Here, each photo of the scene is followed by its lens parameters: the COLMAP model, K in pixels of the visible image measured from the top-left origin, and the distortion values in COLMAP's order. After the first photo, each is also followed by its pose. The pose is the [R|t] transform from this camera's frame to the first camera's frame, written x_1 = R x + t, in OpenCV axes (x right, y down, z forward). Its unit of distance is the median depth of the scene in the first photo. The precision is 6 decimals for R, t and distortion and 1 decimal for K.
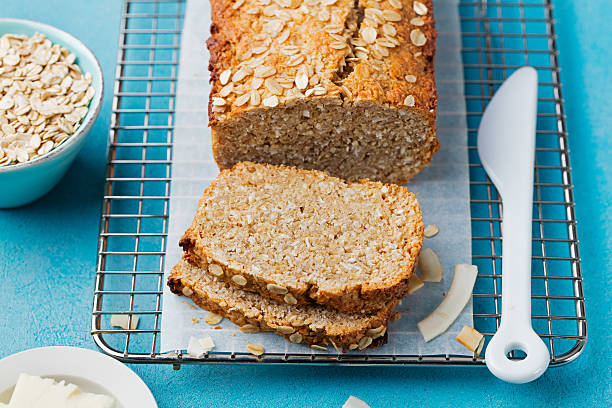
lens RADIAL K [[2024.8, 0, 306.0], [0, 2024.8, 204.0], [0, 0, 1]] dist [-0.165722, 0.610161]
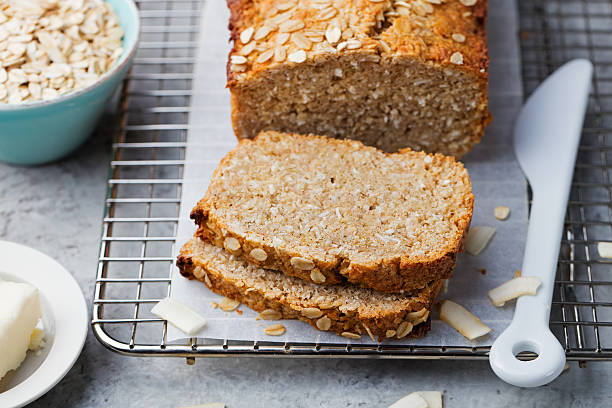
lens RADIAL K [[2024.8, 0, 306.0], [0, 2024.8, 204.0], [0, 0, 1]] dist [-0.165722, 0.610161]
pose [[0.999614, 0.005819, -0.027175, 0.010217], [-0.008654, 0.994392, -0.105403, 0.103716], [0.026409, 0.105598, 0.994058, 0.137435]]
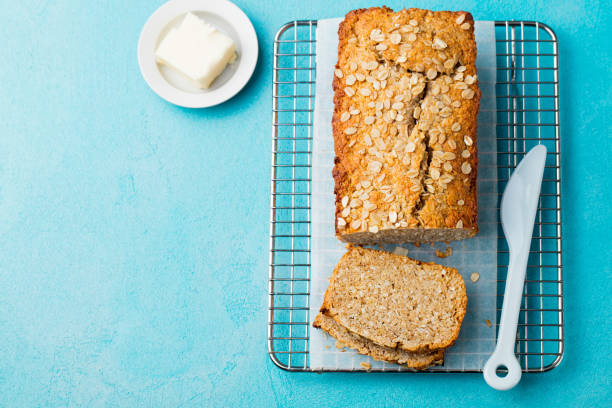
lens RADIAL K [[2024.8, 0, 306.0], [0, 2024.8, 204.0], [0, 0, 1]] dist [-0.165722, 0.610161]
pose [[0.999208, -0.004016, -0.039594, -0.007402], [0.021117, 0.896784, 0.441965, -0.781363], [0.033732, -0.442451, 0.896158, -0.446125]]
